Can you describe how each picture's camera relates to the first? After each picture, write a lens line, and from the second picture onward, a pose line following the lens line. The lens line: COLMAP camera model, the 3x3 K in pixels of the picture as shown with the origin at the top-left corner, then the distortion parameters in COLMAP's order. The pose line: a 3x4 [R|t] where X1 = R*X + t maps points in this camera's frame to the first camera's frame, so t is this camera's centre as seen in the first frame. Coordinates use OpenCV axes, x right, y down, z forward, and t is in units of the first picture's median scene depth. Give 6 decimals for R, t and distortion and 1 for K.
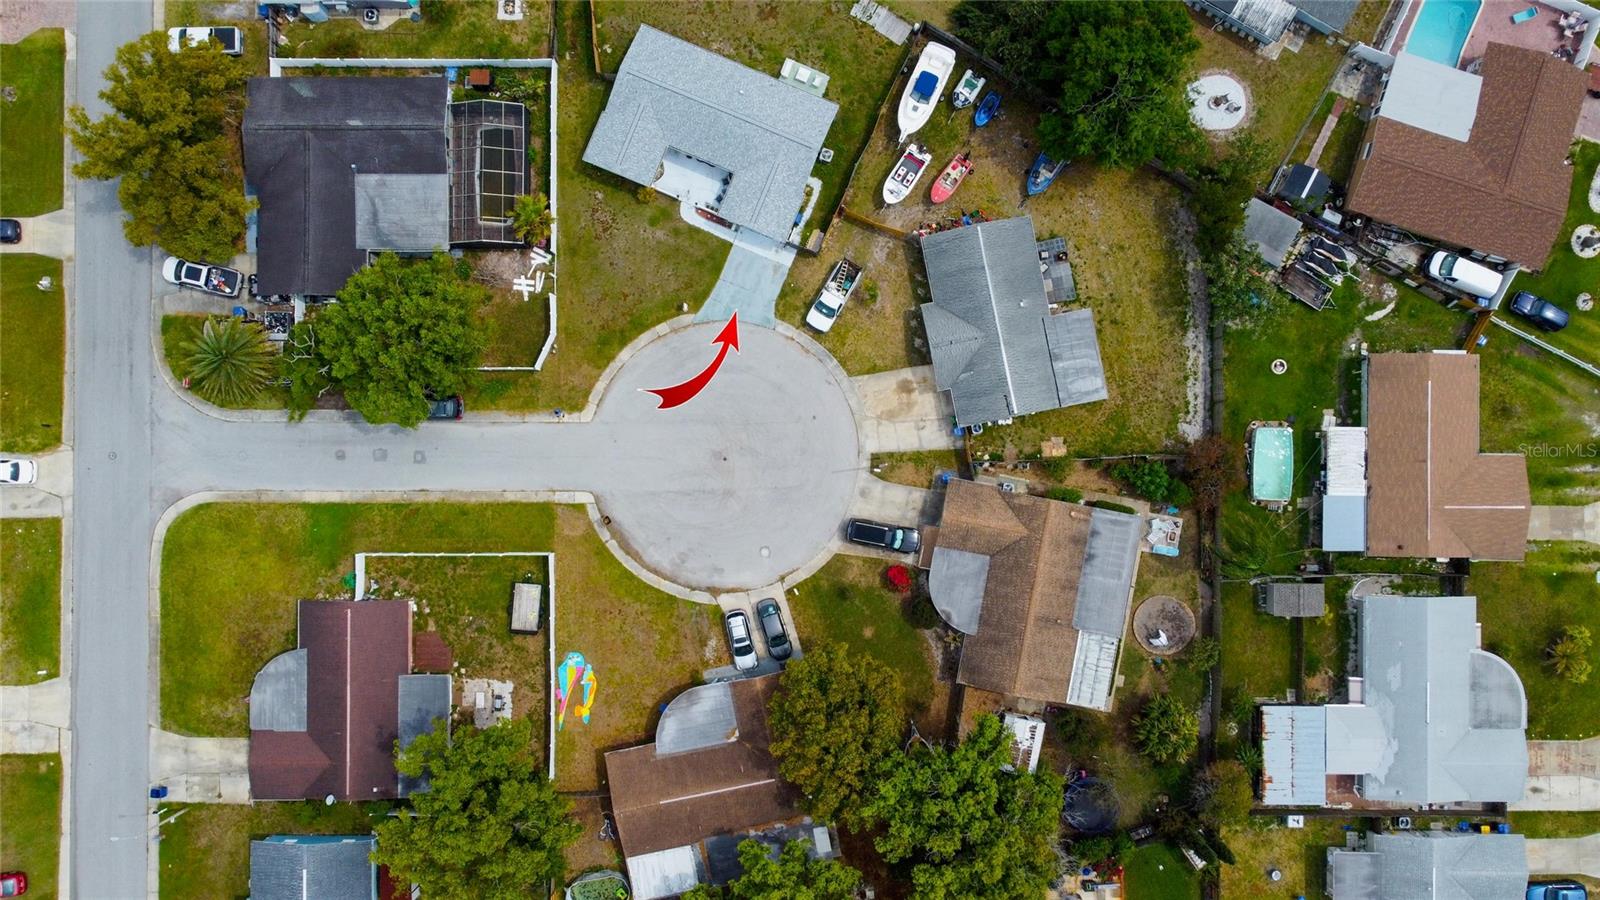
lens RADIAL K [[1211.3, 0, 795.6], [0, 1211.3, 463.8], [0, 0, 1]] dist [0.010193, -0.016942]
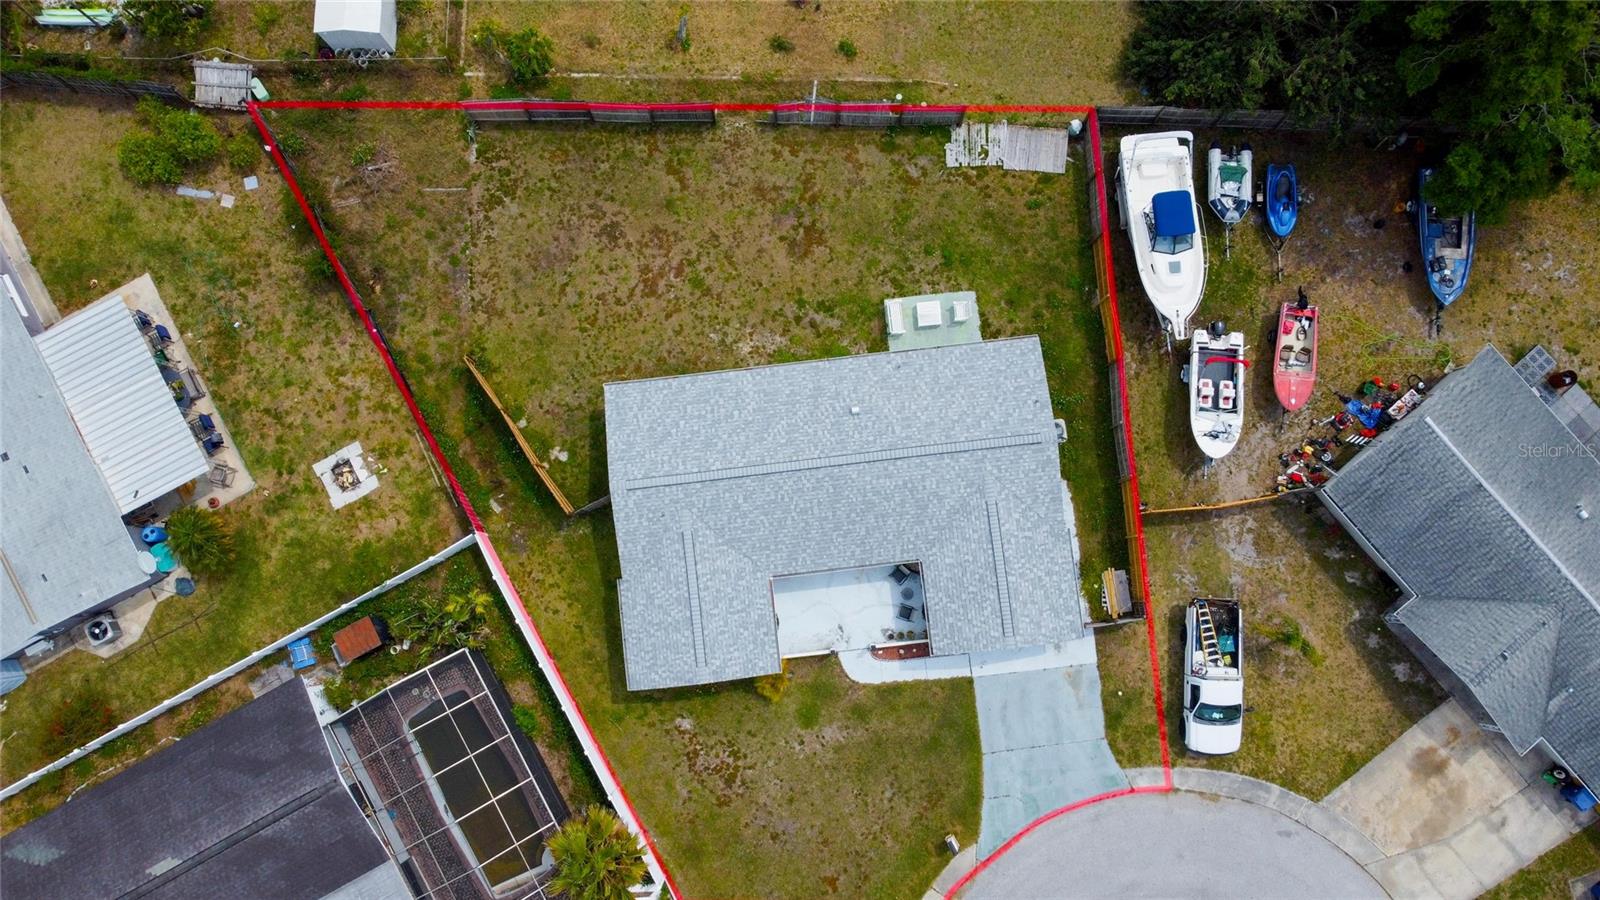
lens RADIAL K [[1214.3, 0, 798.3], [0, 1214.3, 457.1], [0, 0, 1]] dist [0.002875, -0.006332]
pose [[0.874491, -0.482644, 0.048167, -0.094141], [0.485023, 0.870998, -0.078200, -0.255893], [-0.004210, 0.091747, 0.995773, 0.504910]]
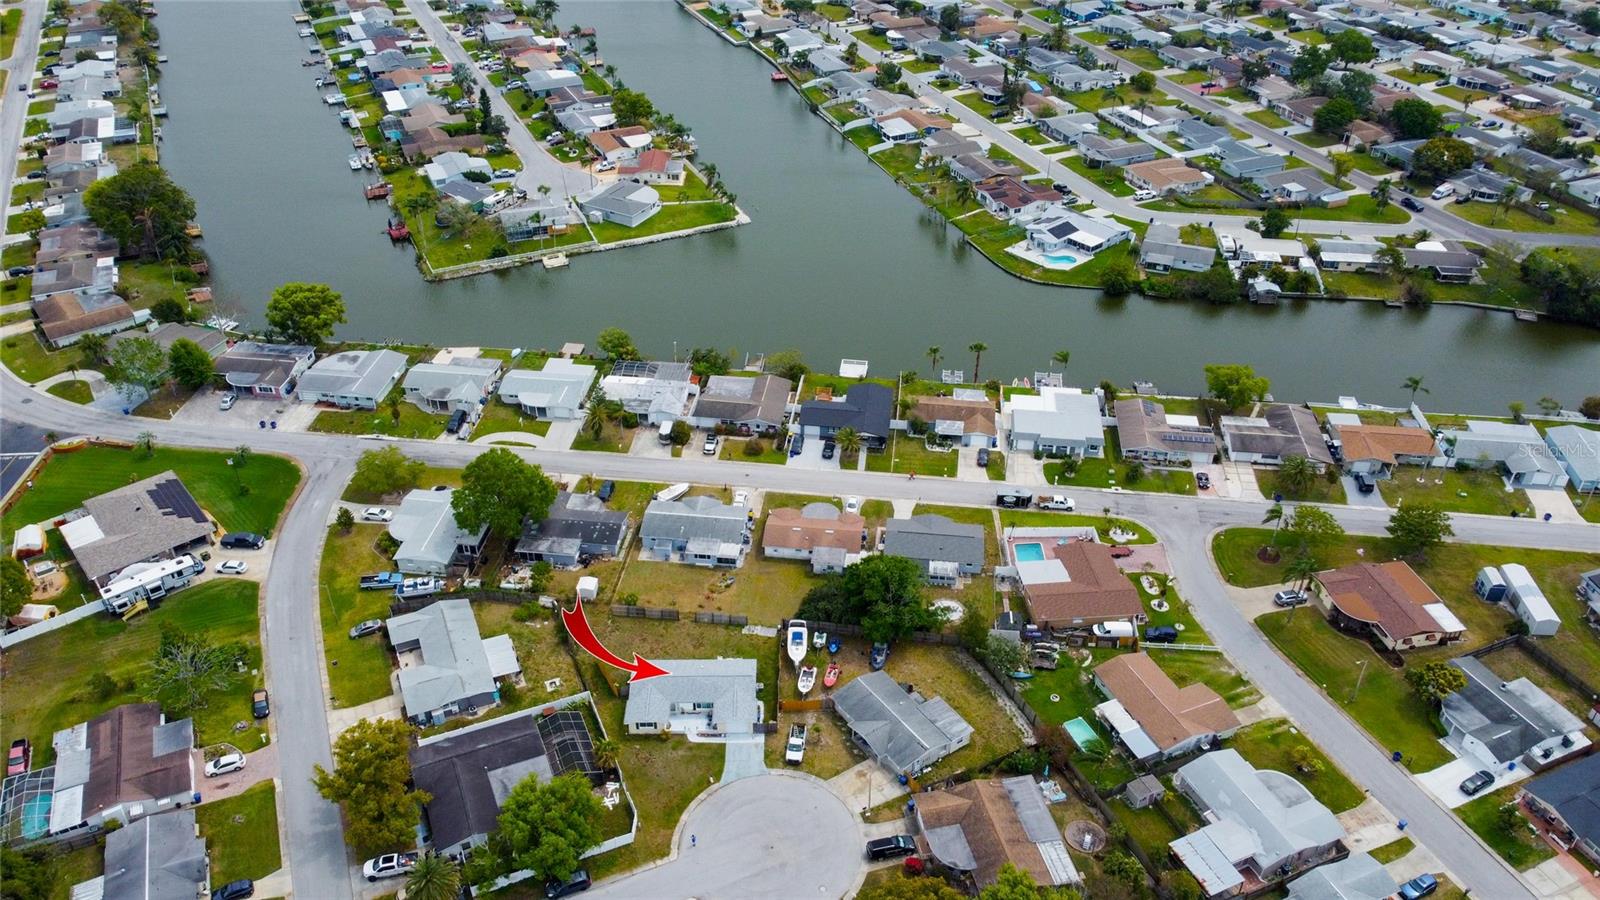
lens RADIAL K [[1212.9, 0, 797.5], [0, 1212.9, 456.5], [0, 0, 1]] dist [0.018553, -0.026472]
pose [[0.918685, -0.218993, 0.328724, -0.413148], [0.394874, 0.529359, -0.750902, 0.870695], [-0.009571, 0.819647, 0.572789, -0.240563]]
